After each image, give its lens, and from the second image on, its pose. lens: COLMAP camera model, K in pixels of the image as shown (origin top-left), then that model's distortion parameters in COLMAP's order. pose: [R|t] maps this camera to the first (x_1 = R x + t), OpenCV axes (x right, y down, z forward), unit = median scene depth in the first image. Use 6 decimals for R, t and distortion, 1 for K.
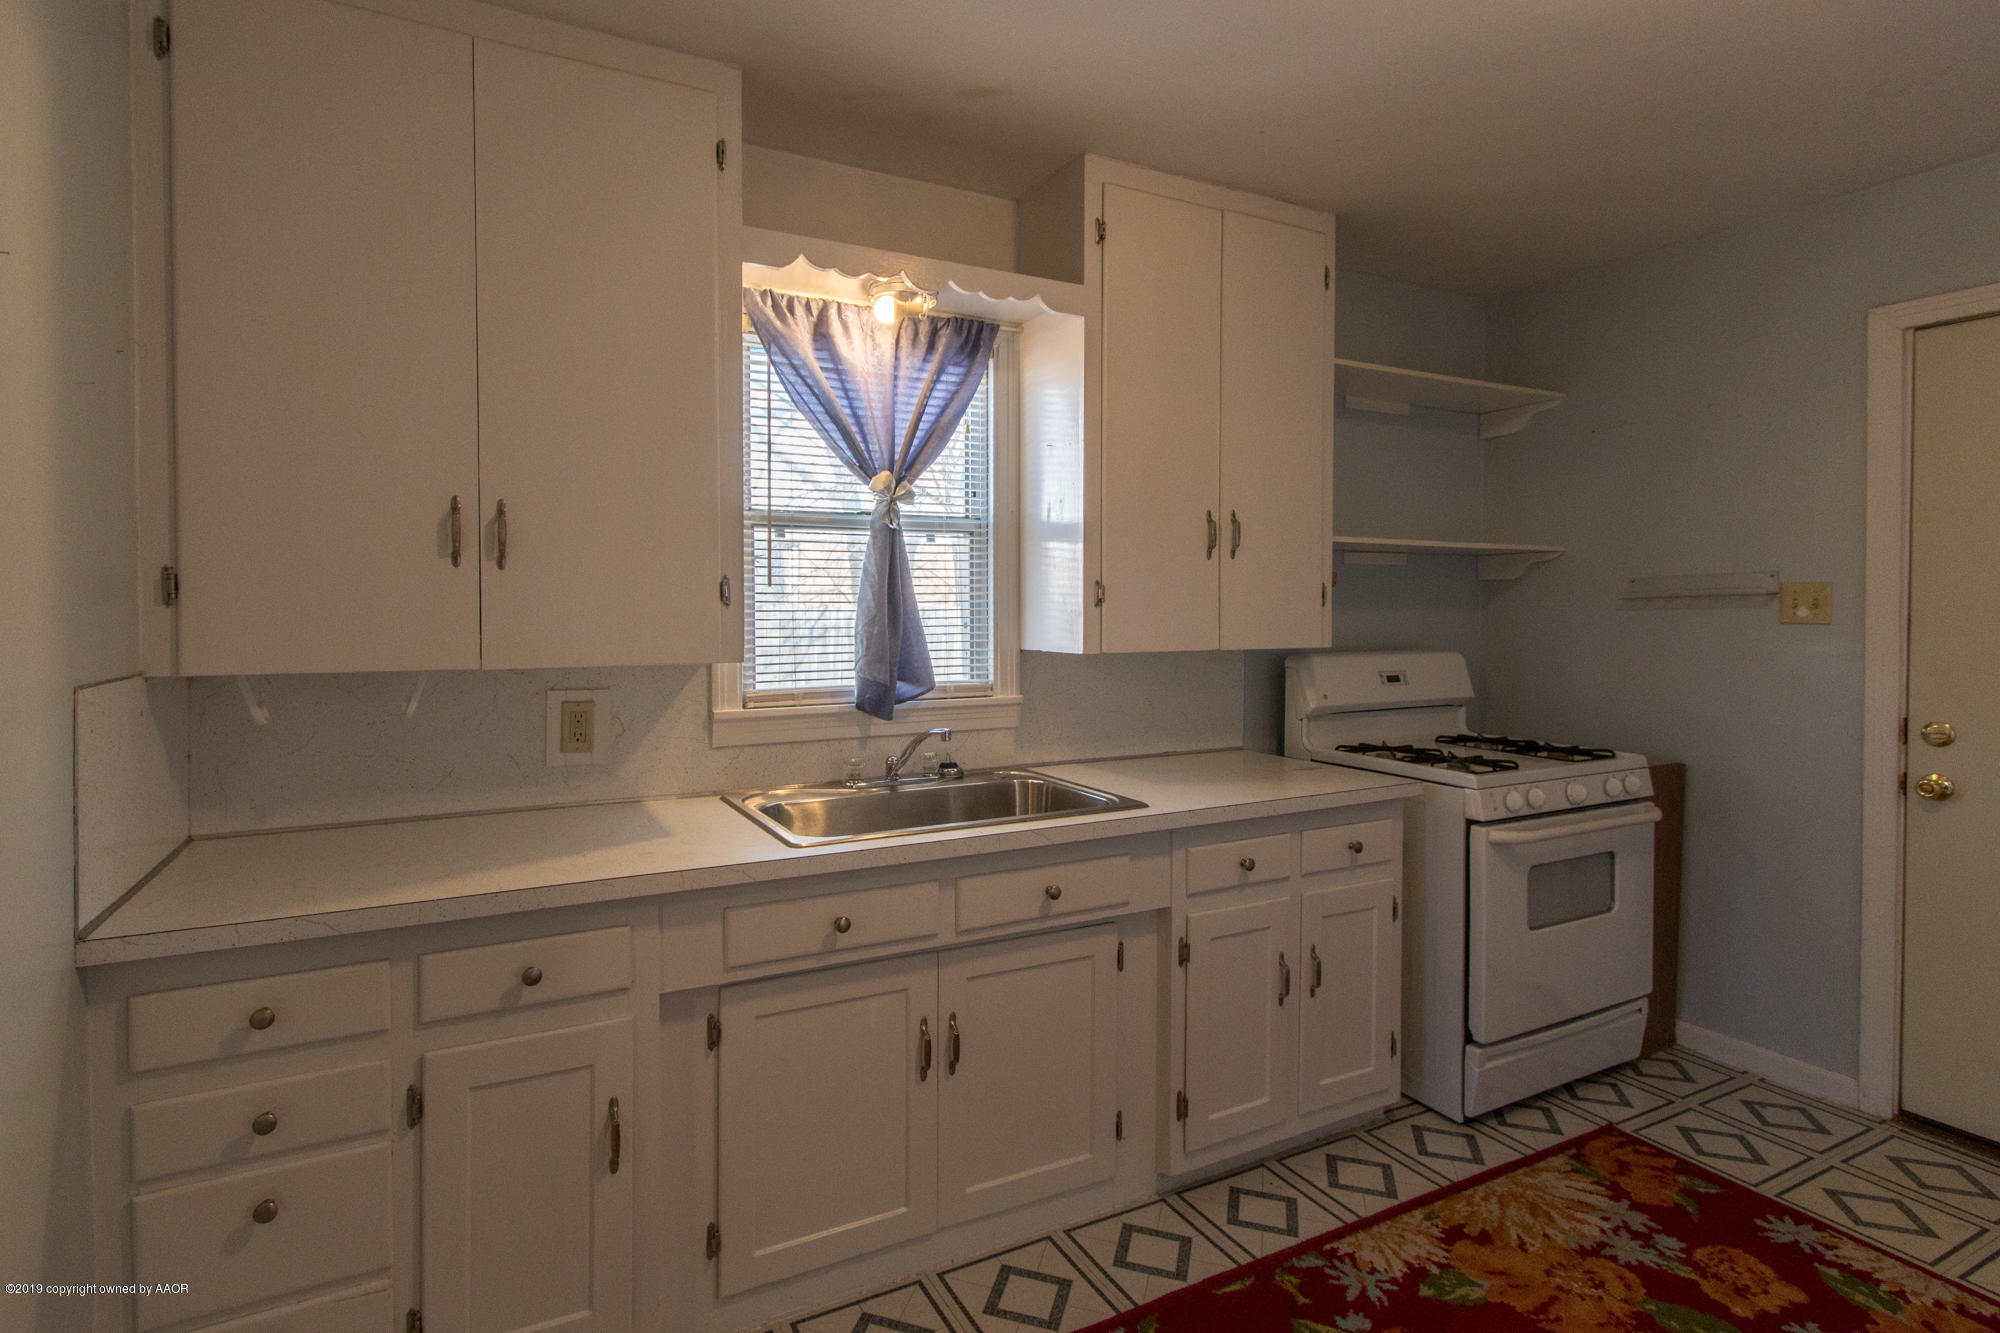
lens RADIAL K [[923.1, 0, 1000.0], [0, 923.1, 666.5], [0, 0, 1]] dist [-0.002976, -0.000425]
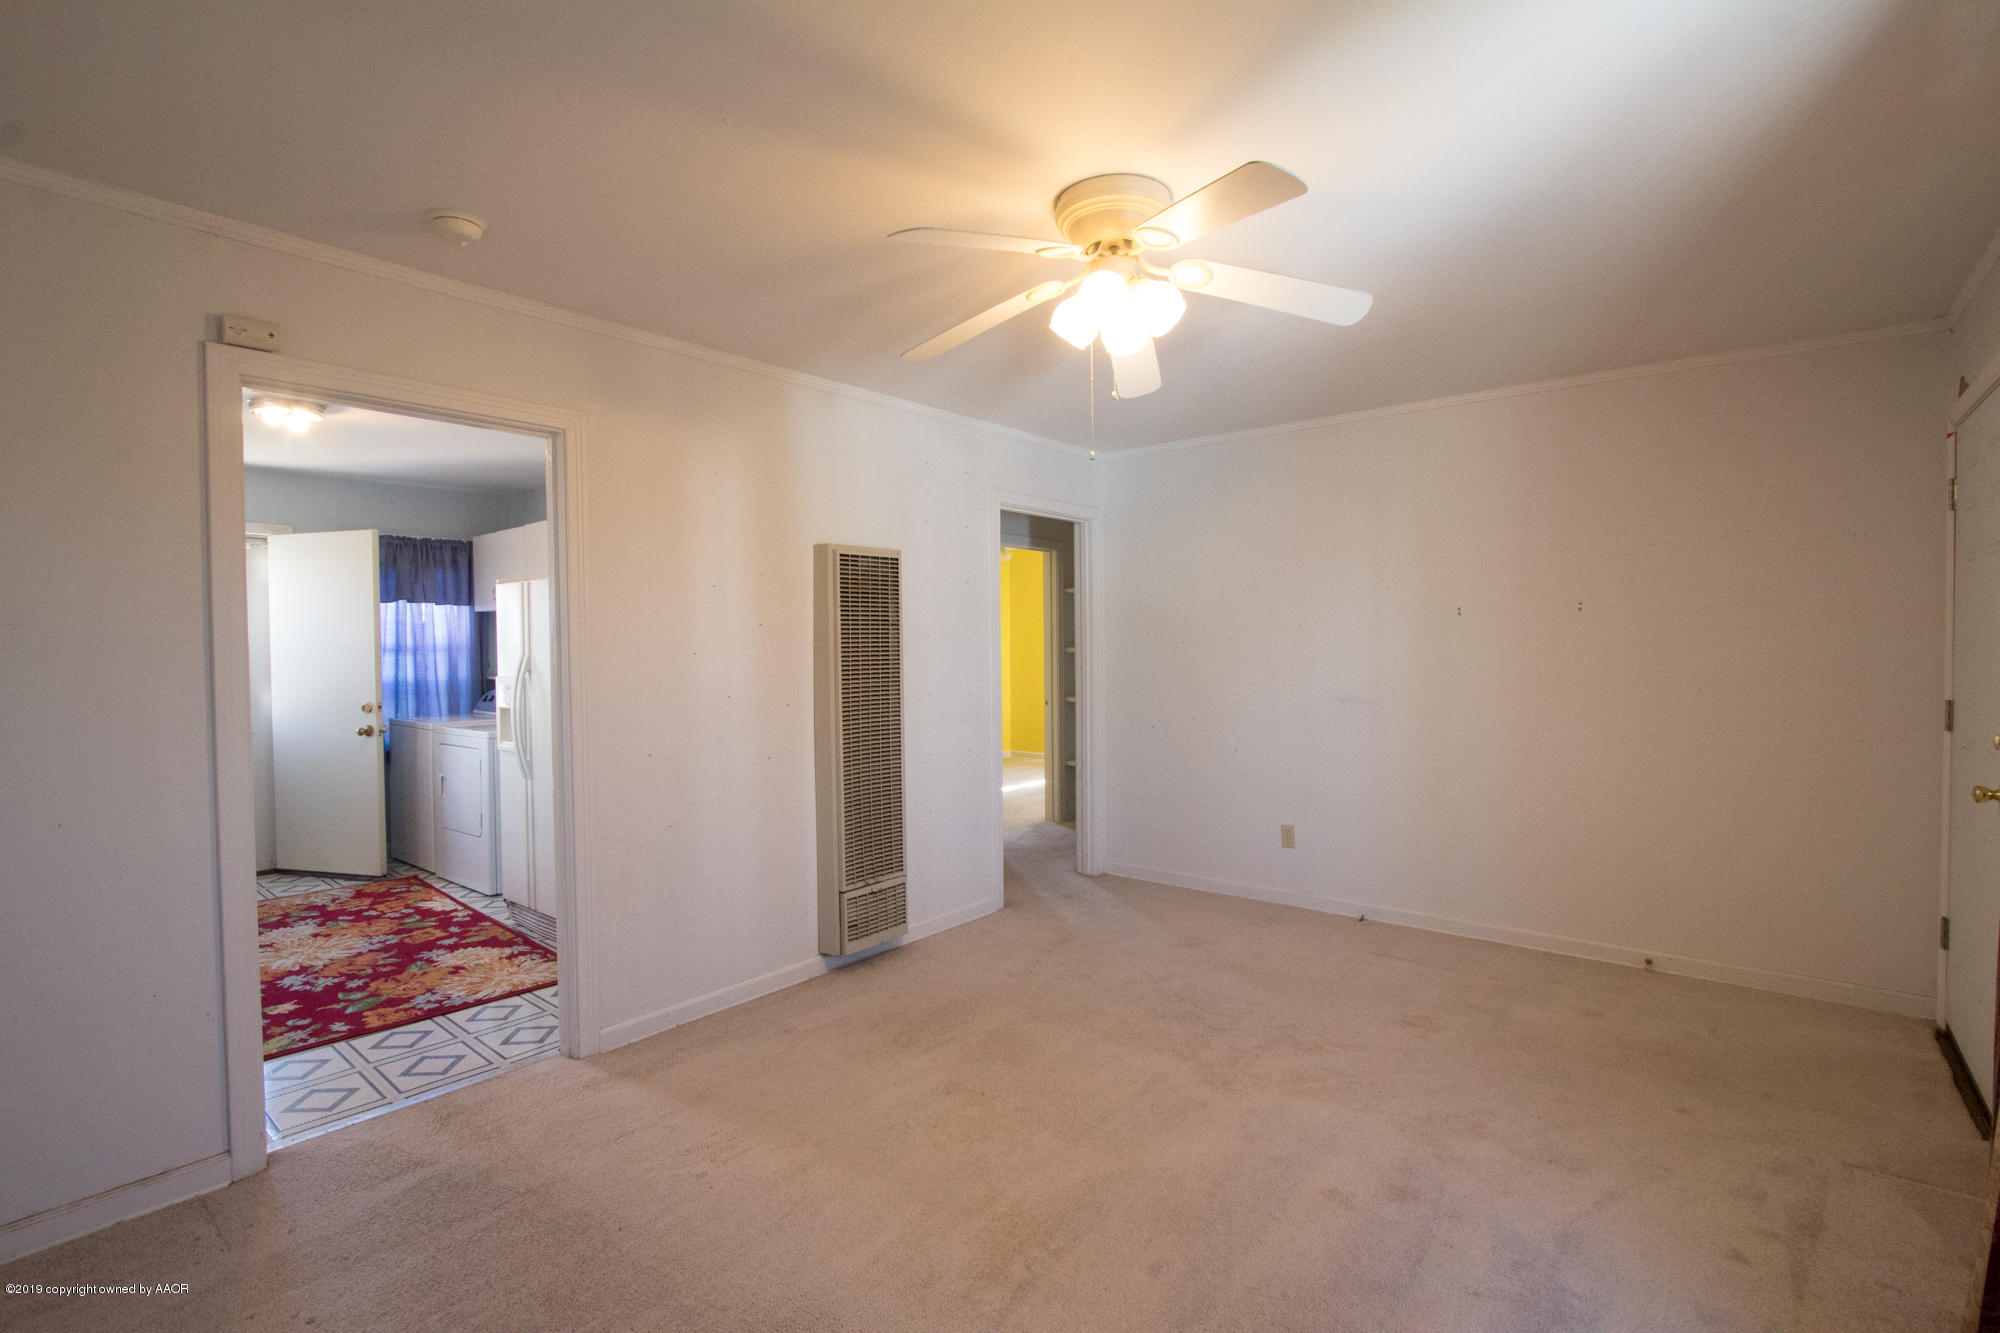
lens RADIAL K [[923.1, 0, 1000.0], [0, 923.1, 666.5], [0, 0, 1]] dist [-0.002976, -0.000425]
pose [[0.343924, 0.018246, -0.938820, 2.959990], [-0.005714, 0.999833, 0.017339, -0.103459], [0.938980, -0.000599, 0.343971, 1.494426]]
